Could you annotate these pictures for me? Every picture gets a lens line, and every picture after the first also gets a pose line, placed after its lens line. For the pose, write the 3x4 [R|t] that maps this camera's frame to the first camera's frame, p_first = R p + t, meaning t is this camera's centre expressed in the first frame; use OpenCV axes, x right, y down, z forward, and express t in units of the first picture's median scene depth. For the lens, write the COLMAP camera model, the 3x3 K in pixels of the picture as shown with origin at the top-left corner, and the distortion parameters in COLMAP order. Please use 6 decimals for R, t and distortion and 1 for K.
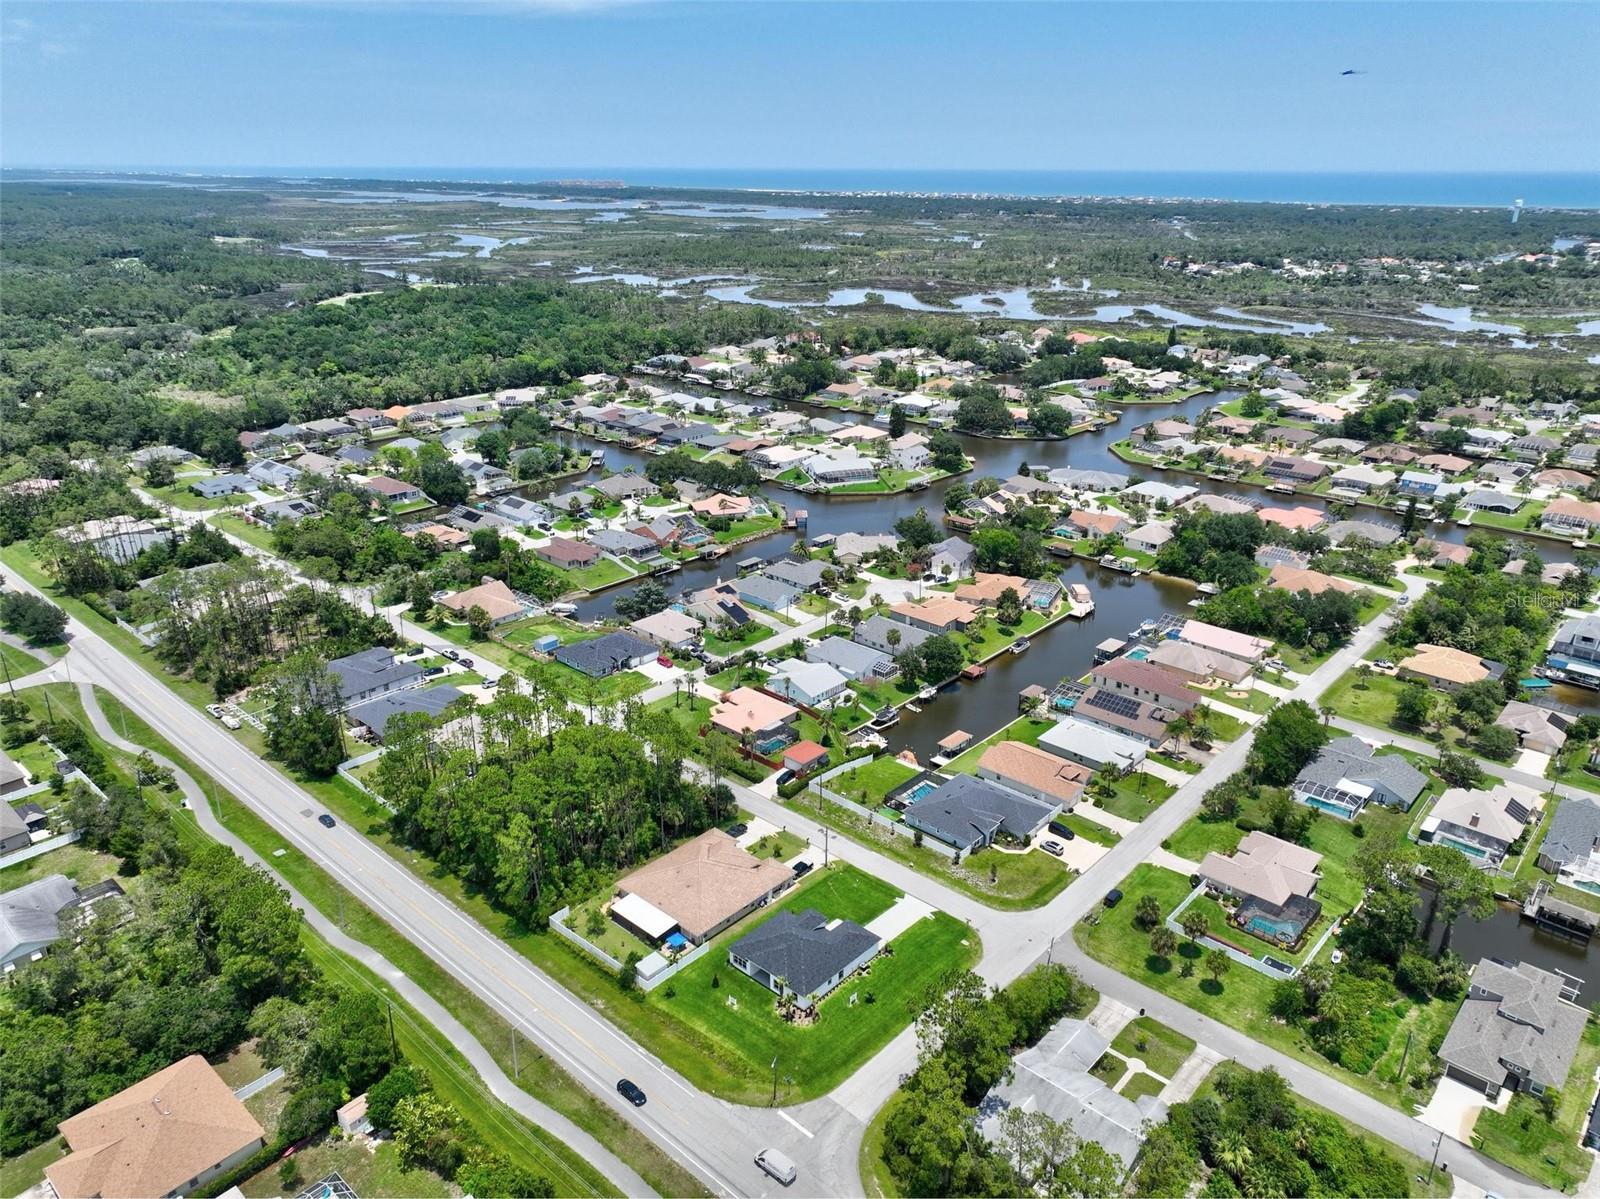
lens RADIAL K [[1124.0, 0, 799.9], [0, 1124.0, 604.3], [0, 0, 1]] dist [0.004545, 0.010270]
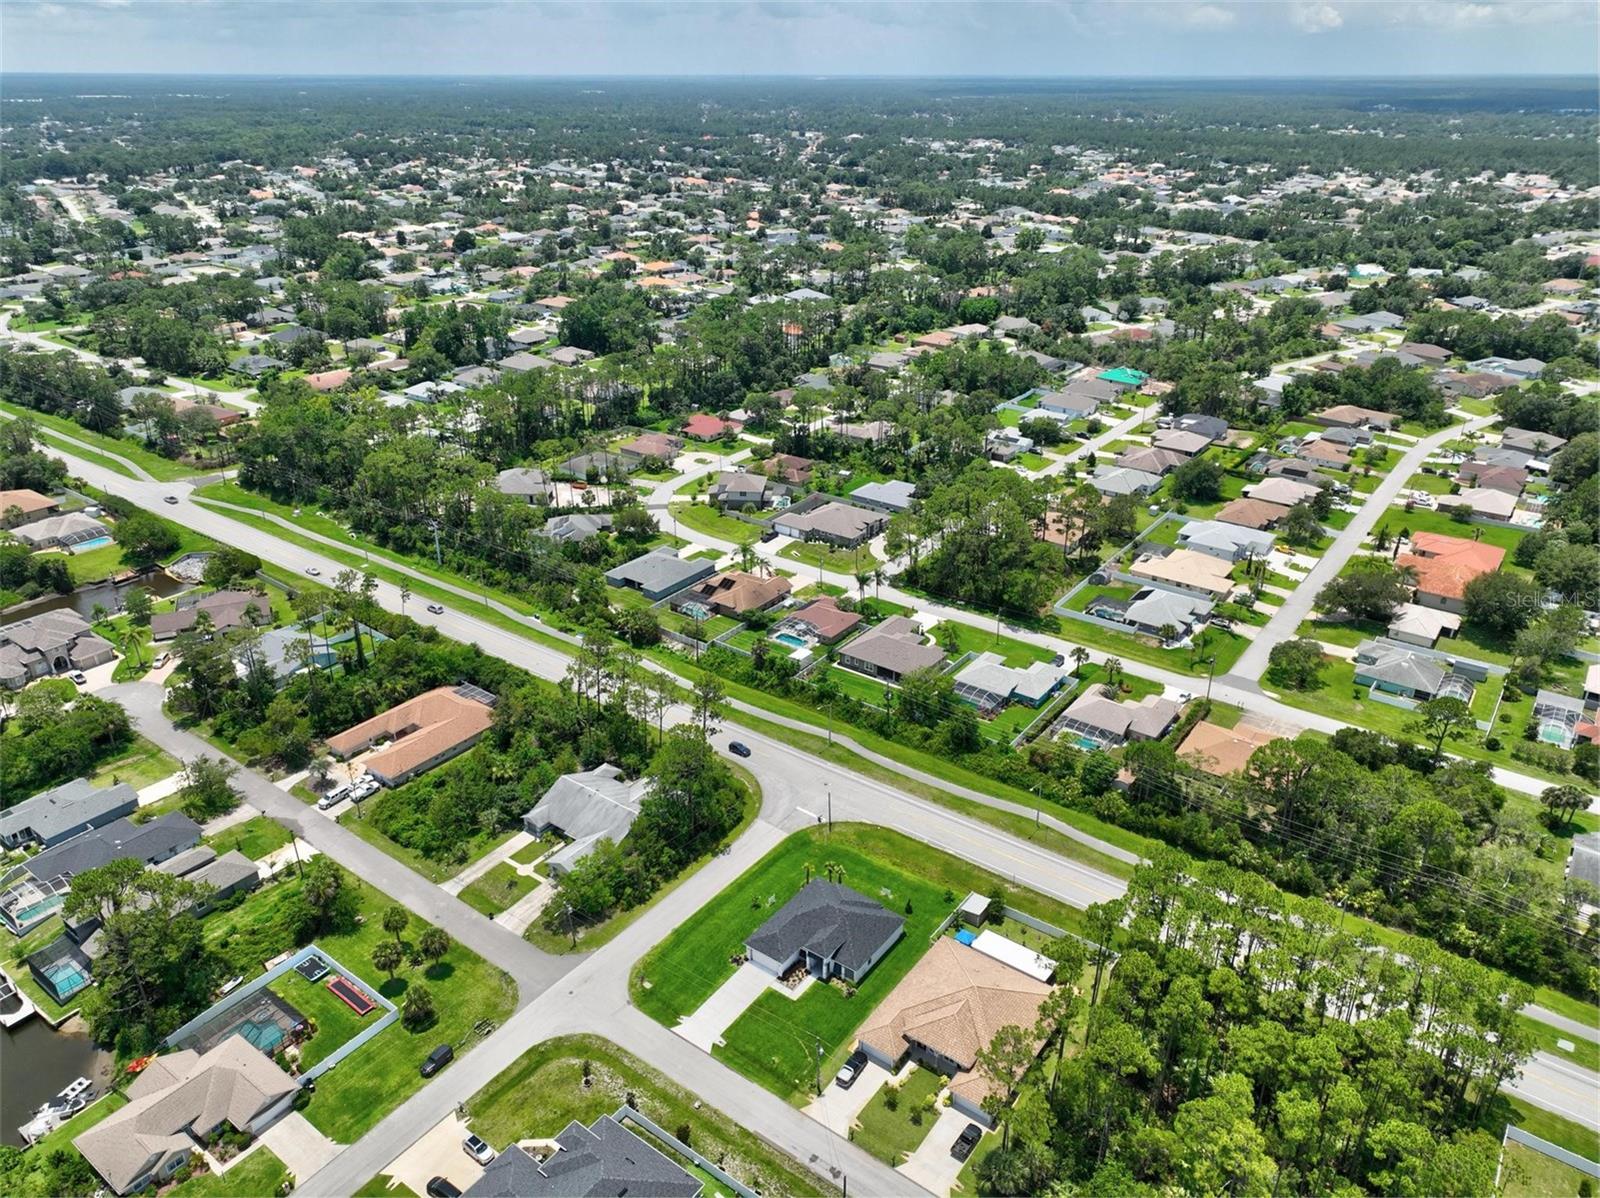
lens RADIAL K [[1123.1, 0, 800.8], [0, 1123.1, 603.5], [0, 0, 1]] dist [-0.000346, 0.020003]
pose [[-0.994949, 0.038070, -0.092881, 0.060528], [-0.042267, 0.680381, 0.731639, -0.335947], [0.091047, 0.731869, -0.675336, 0.852371]]
